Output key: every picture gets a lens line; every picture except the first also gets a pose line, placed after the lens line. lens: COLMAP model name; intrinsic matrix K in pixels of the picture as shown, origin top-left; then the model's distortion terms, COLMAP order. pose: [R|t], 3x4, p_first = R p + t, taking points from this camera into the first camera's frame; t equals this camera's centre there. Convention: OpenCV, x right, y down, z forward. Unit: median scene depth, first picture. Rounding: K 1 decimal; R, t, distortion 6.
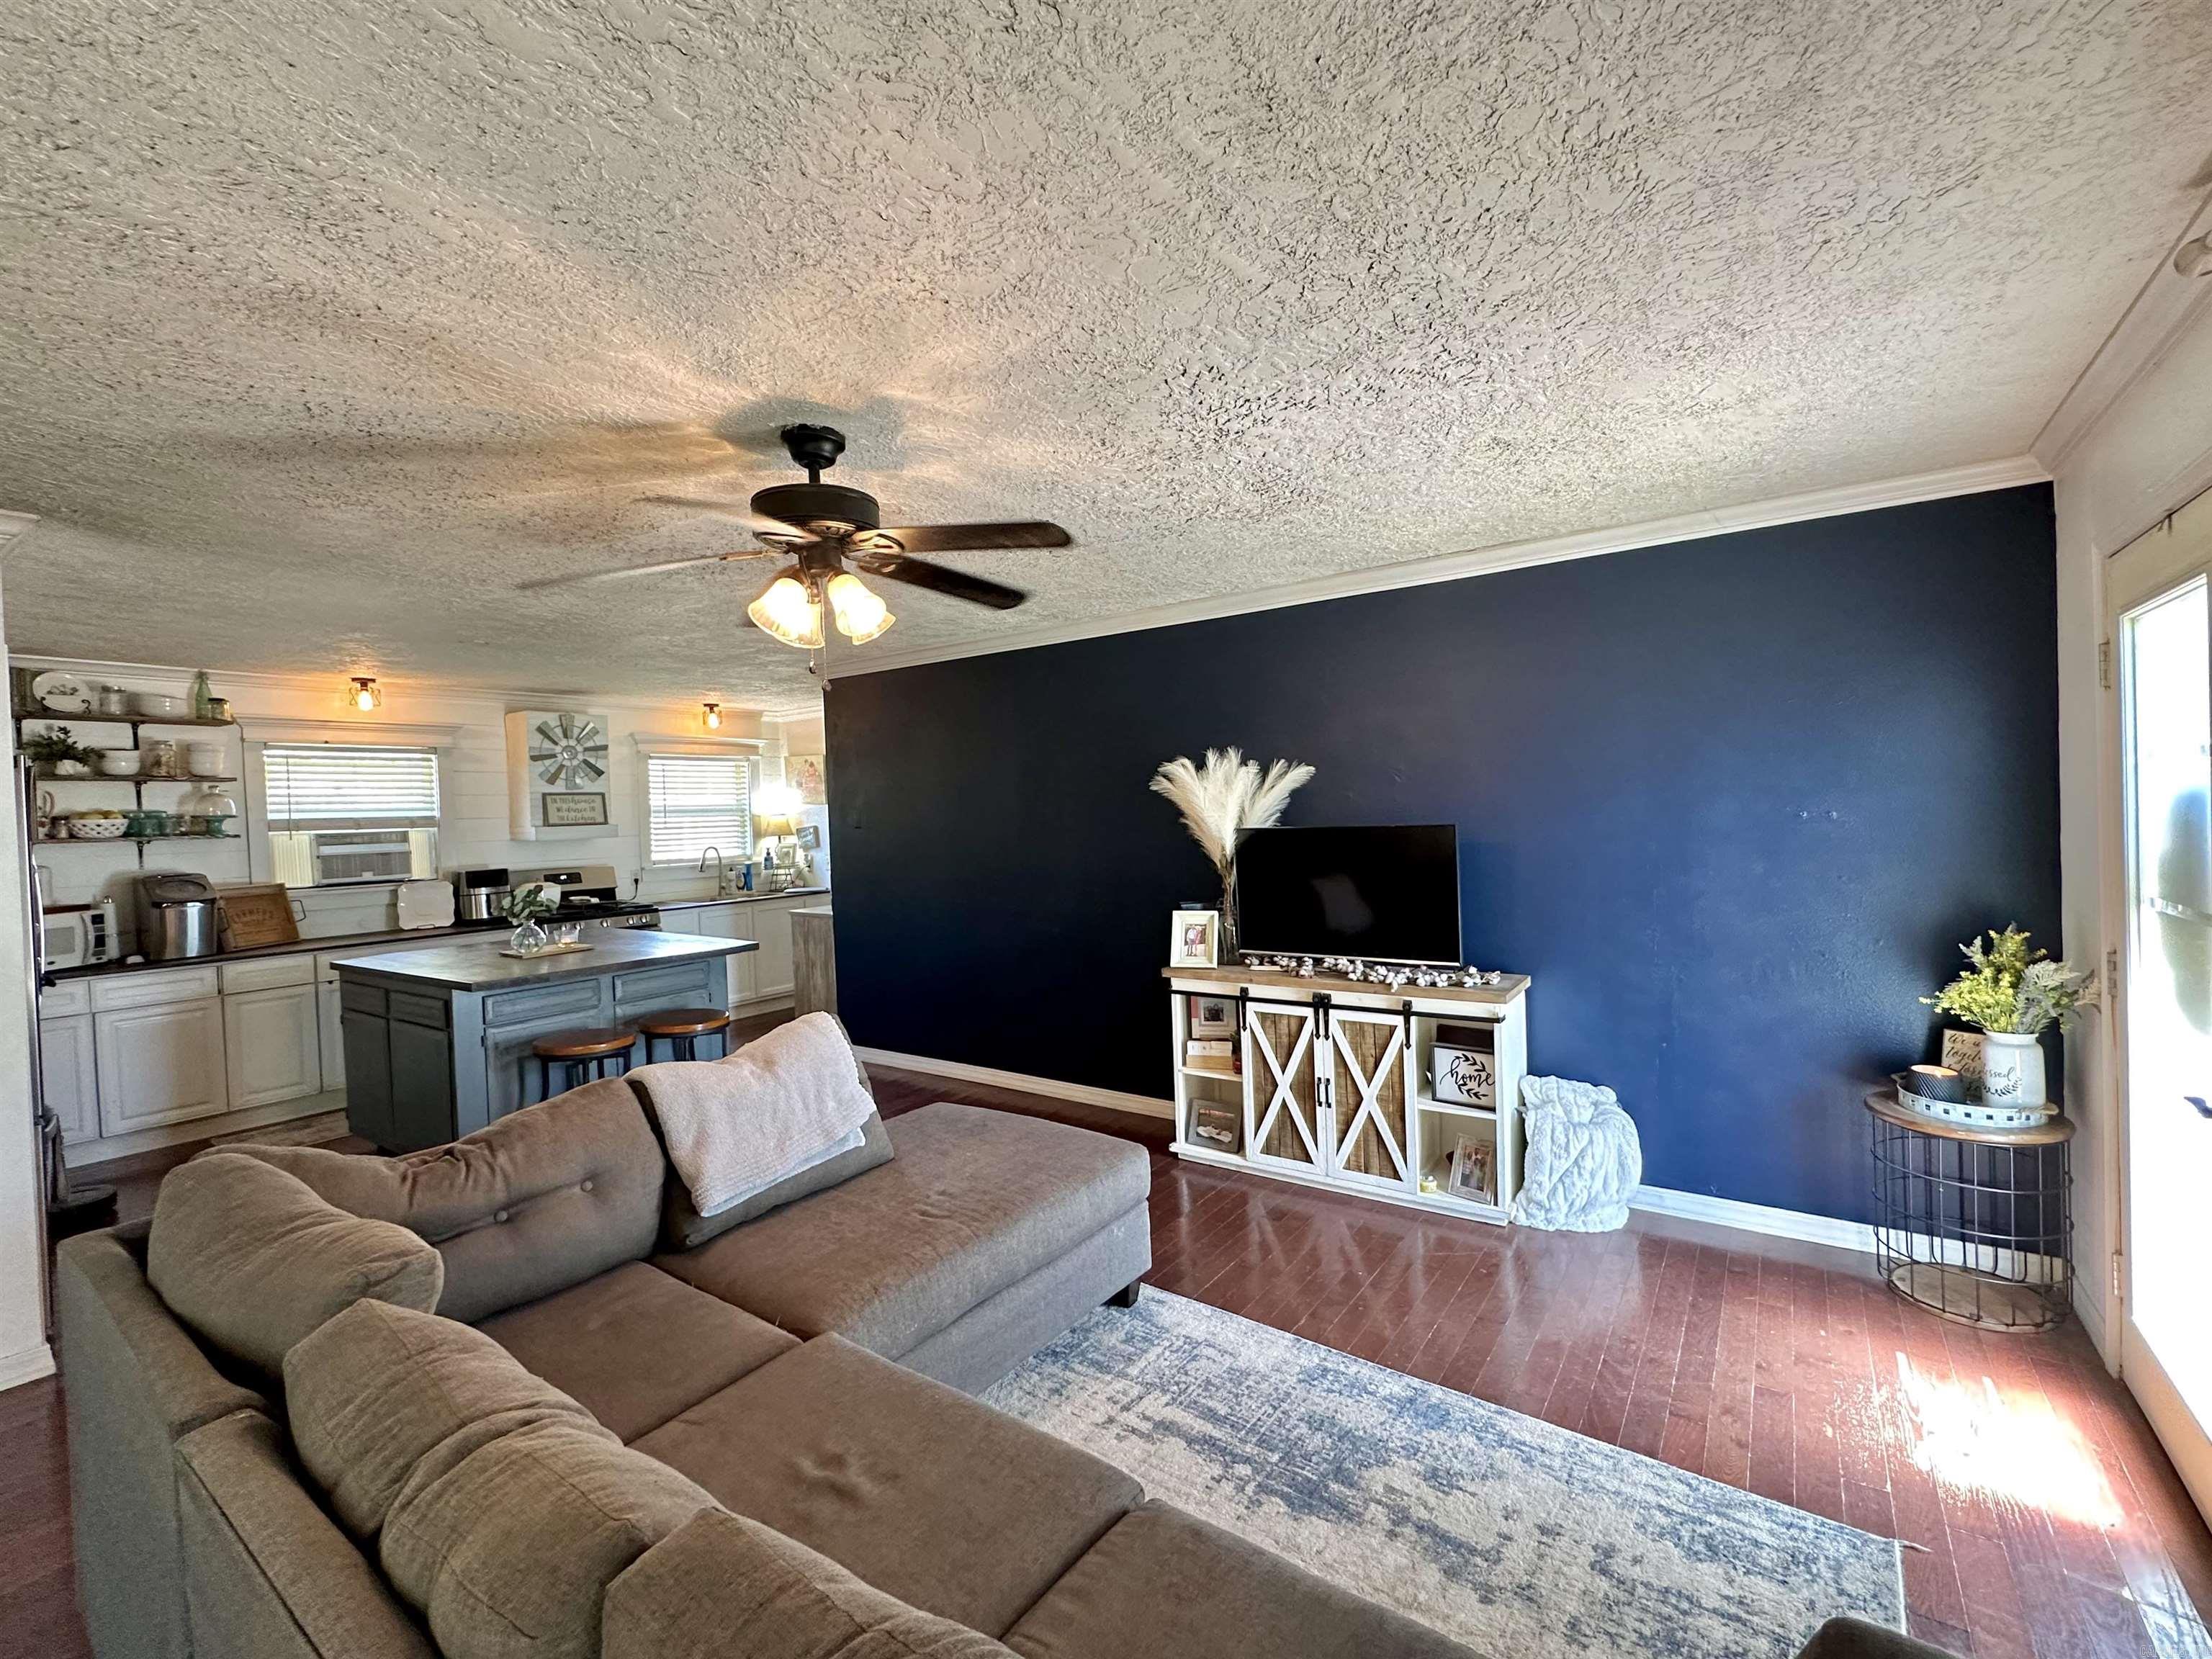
lens RADIAL K [[964.4, 0, 1106.0], [0, 964.4, 829.5], [0, 0, 1]] dist [-0.002699, -0.000178]
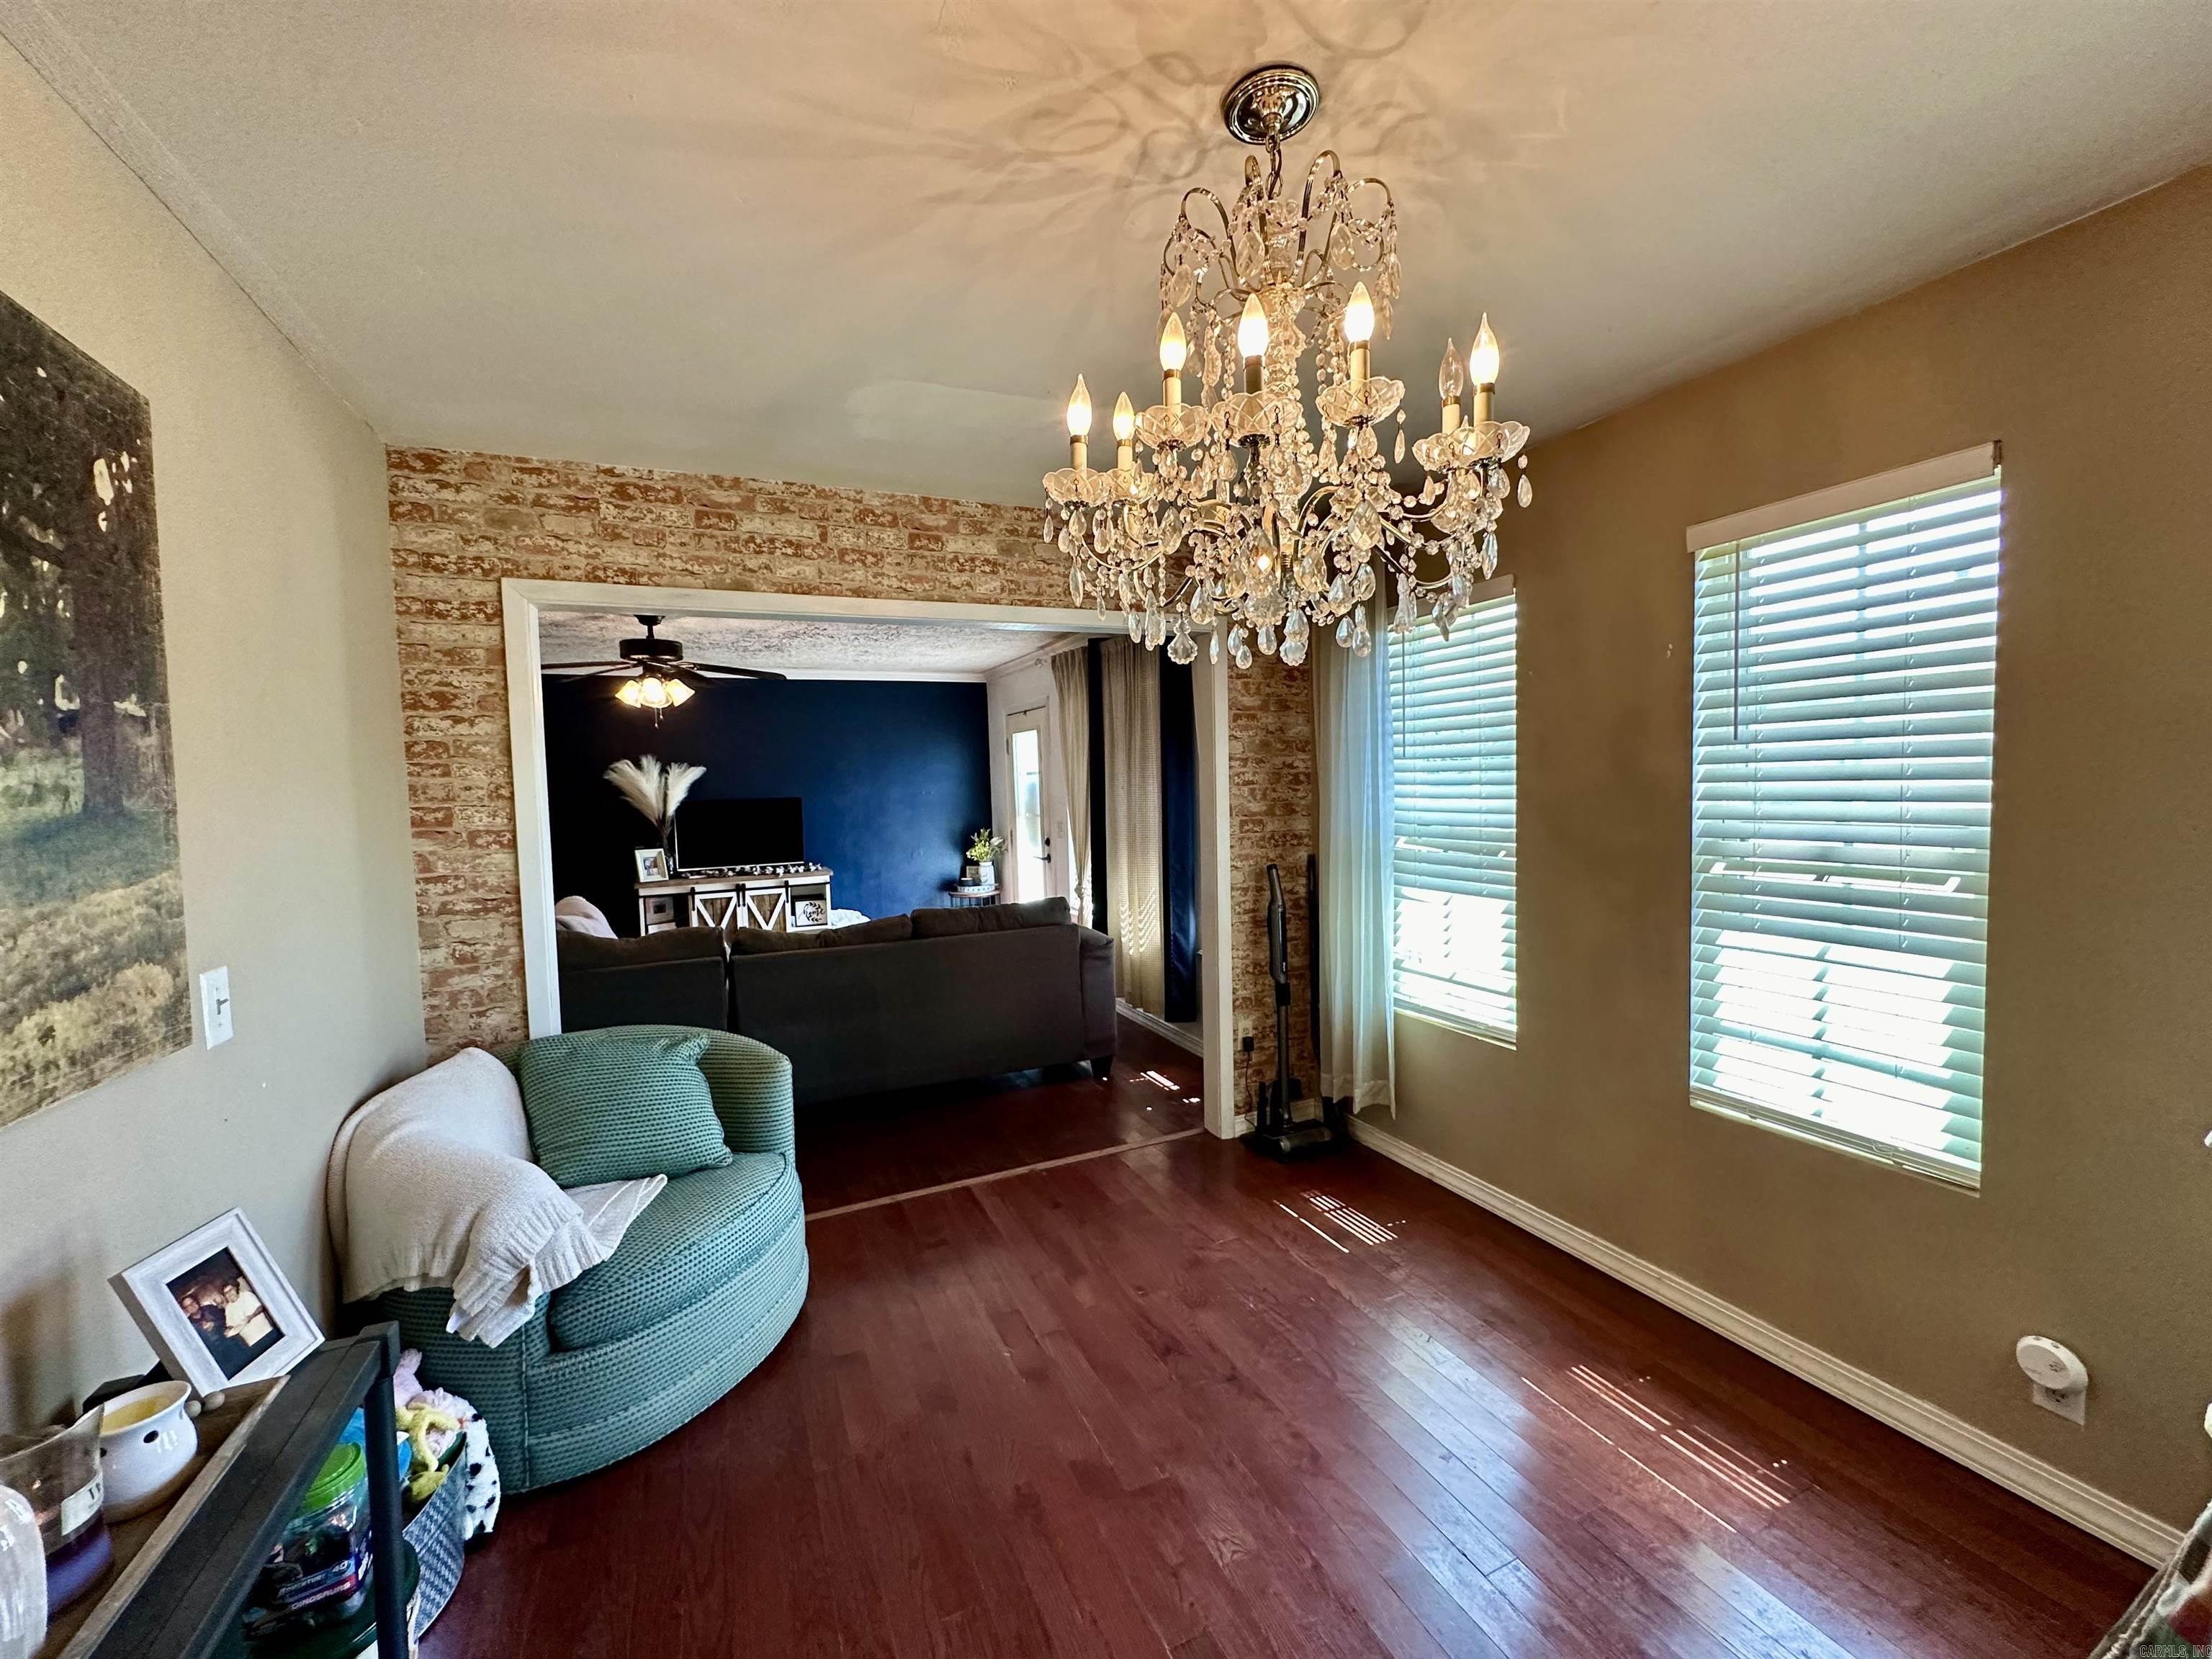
lens RADIAL K [[883.0, 0, 1106.0], [0, 883.0, 829.5], [0, 0, 1]] dist [-0.002142, 0.000377]
pose [[0.505897, -0.030093, 0.862069, -0.814834], [0.028449, 0.999430, 0.018193, 0.041486], [-0.862125, 0.015321, 0.506465, -0.479108]]
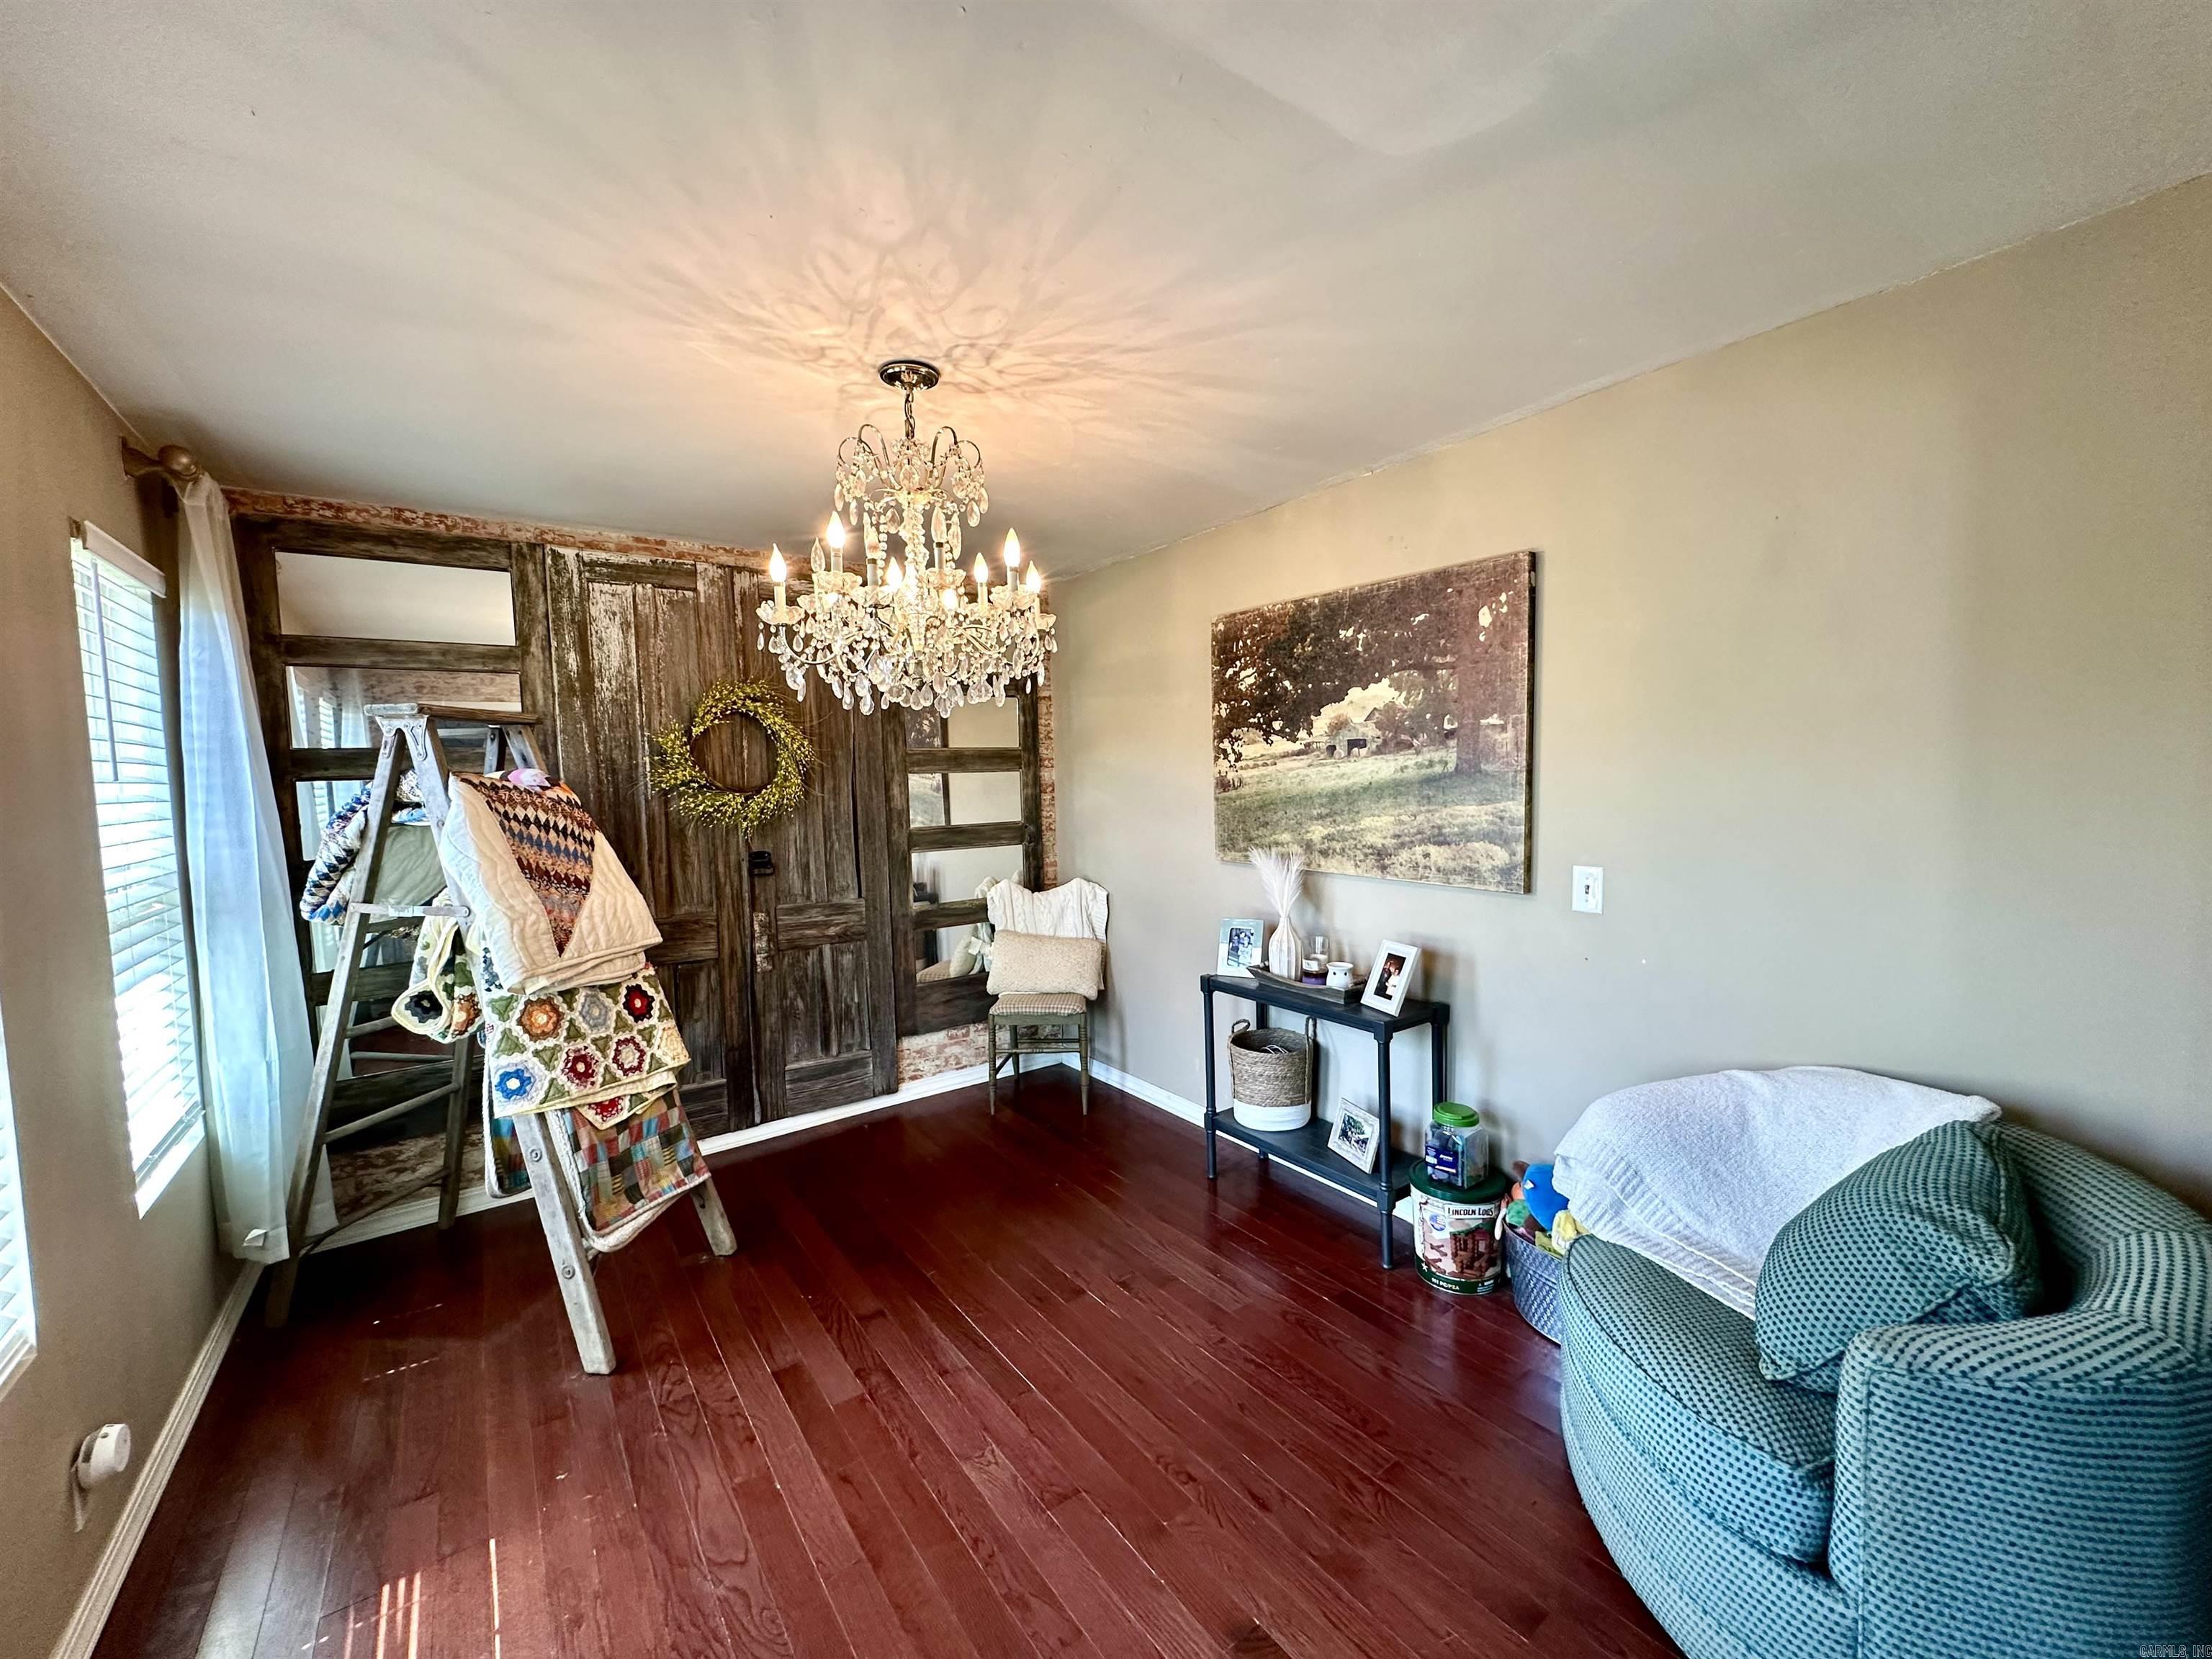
lens RADIAL K [[883.0, 0, 1106.0], [0, 883.0, 829.5], [0, 0, 1]] dist [-0.002142, 0.000377]
pose [[-0.320804, 0.099382, -0.941917, -0.082918], [0.021281, 0.994985, 0.097733, 0.007771], [0.946907, 0.011309, -0.321310, -0.122125]]
